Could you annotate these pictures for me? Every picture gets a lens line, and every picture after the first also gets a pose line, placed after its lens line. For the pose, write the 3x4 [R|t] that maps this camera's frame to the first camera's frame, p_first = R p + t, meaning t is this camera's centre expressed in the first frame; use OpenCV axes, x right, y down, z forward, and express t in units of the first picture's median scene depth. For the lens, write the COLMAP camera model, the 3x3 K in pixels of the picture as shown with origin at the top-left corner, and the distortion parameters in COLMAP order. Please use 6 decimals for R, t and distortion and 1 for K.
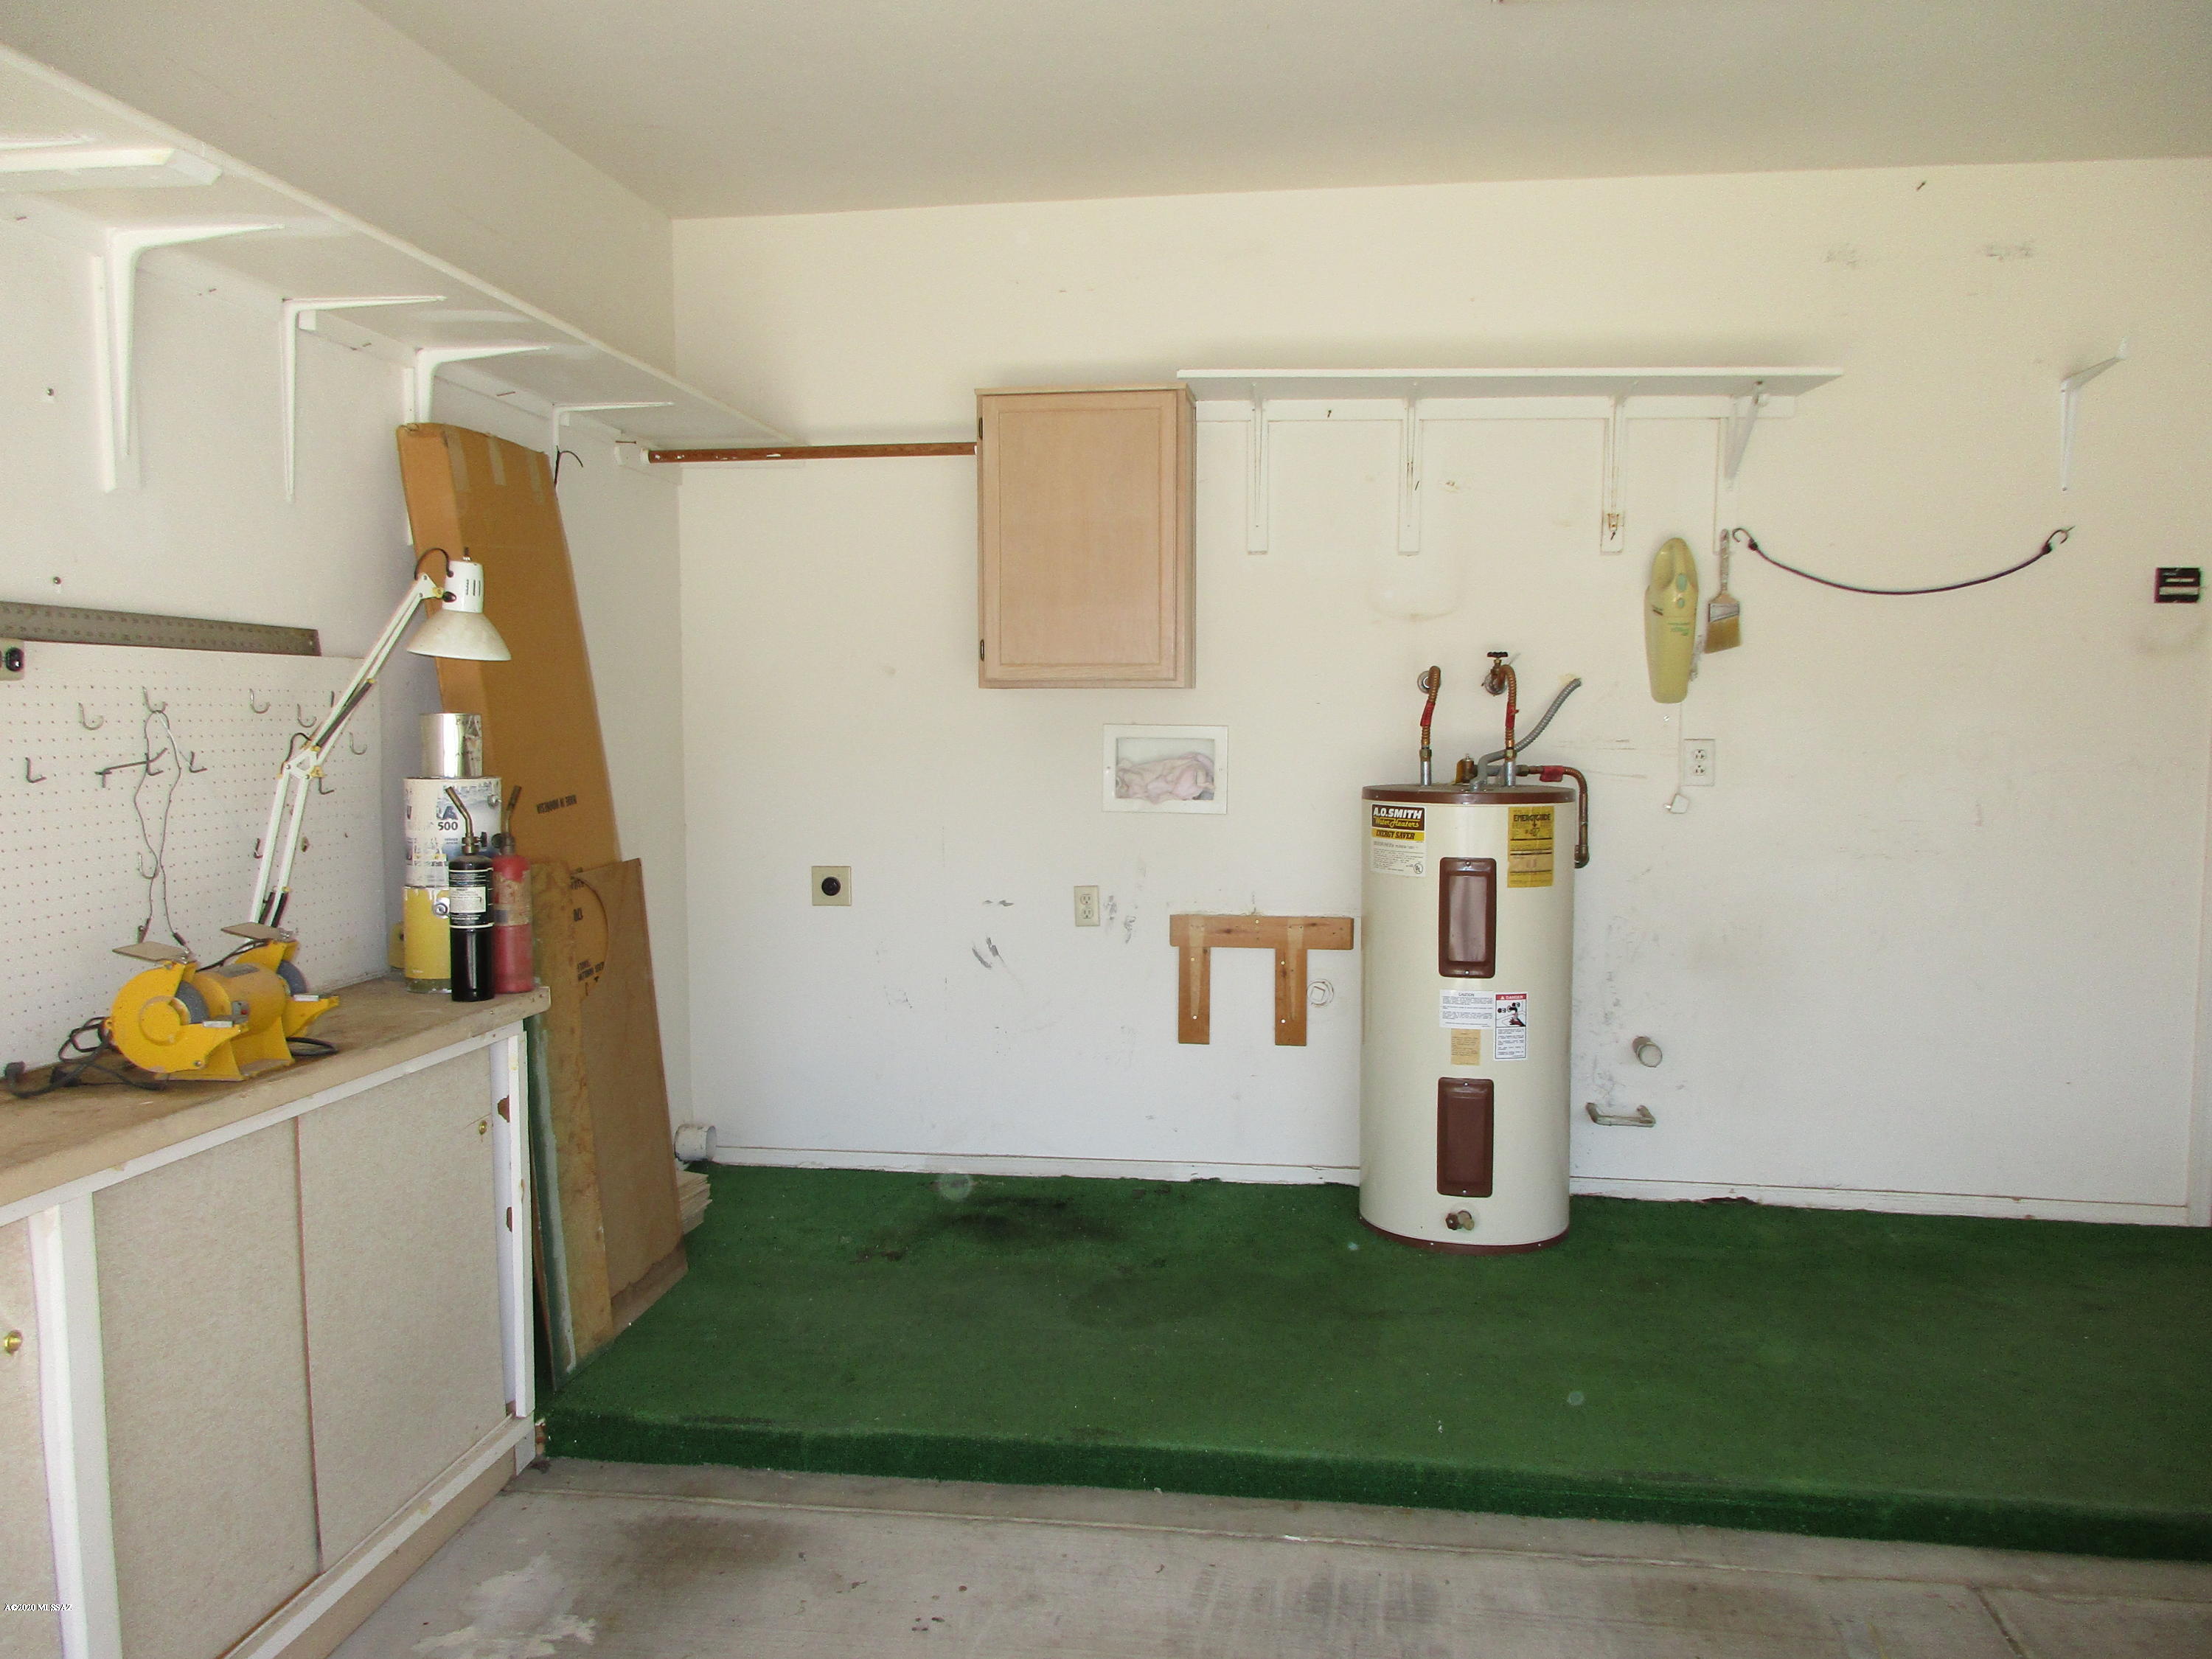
lens RADIAL K [[1665.5, 0, 1106.5], [0, 1665.5, 832.3], [0, 0, 1]] dist [0.002705, 0.002646]
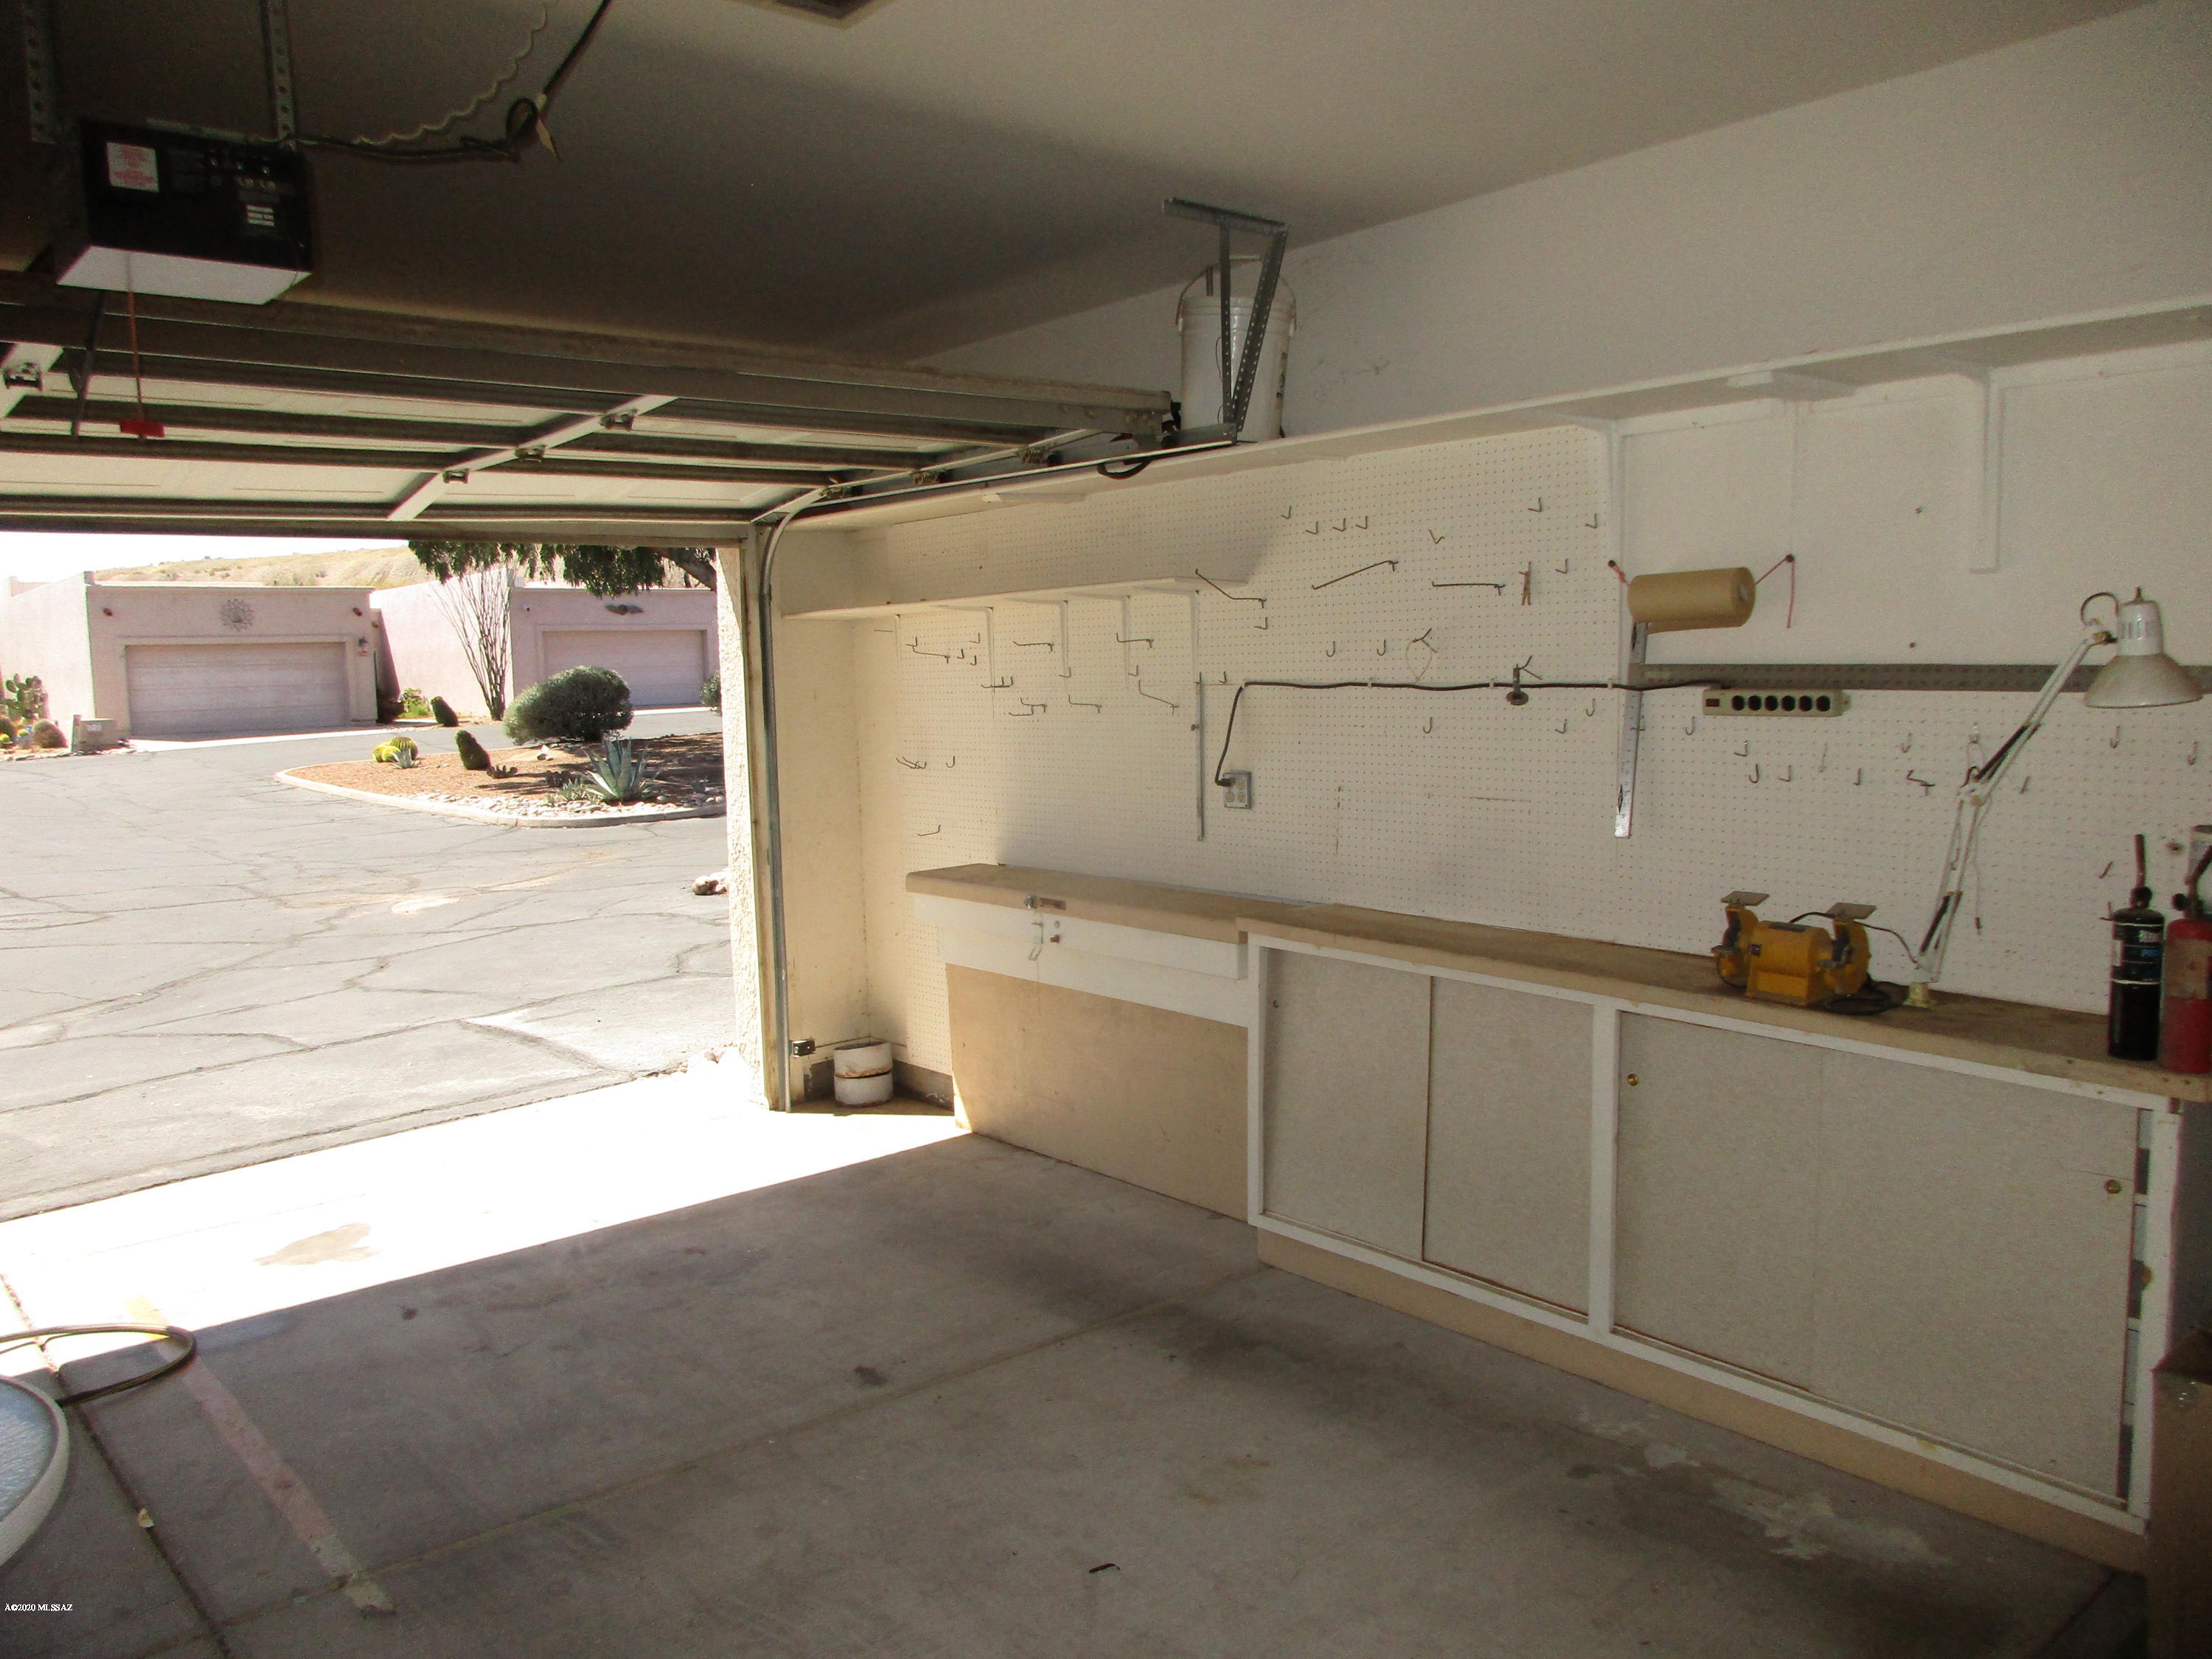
lens RADIAL K [[1665.5, 0, 1106.7], [0, 1665.5, 830.2], [0, 0, 1]] dist [0.002705, 0.002646]
pose [[-0.659441, 0.095858, -0.745620, 0.825917], [-0.043555, 0.985299, 0.165192, -0.187703], [0.750493, 0.141410, -0.645572, 1.331956]]
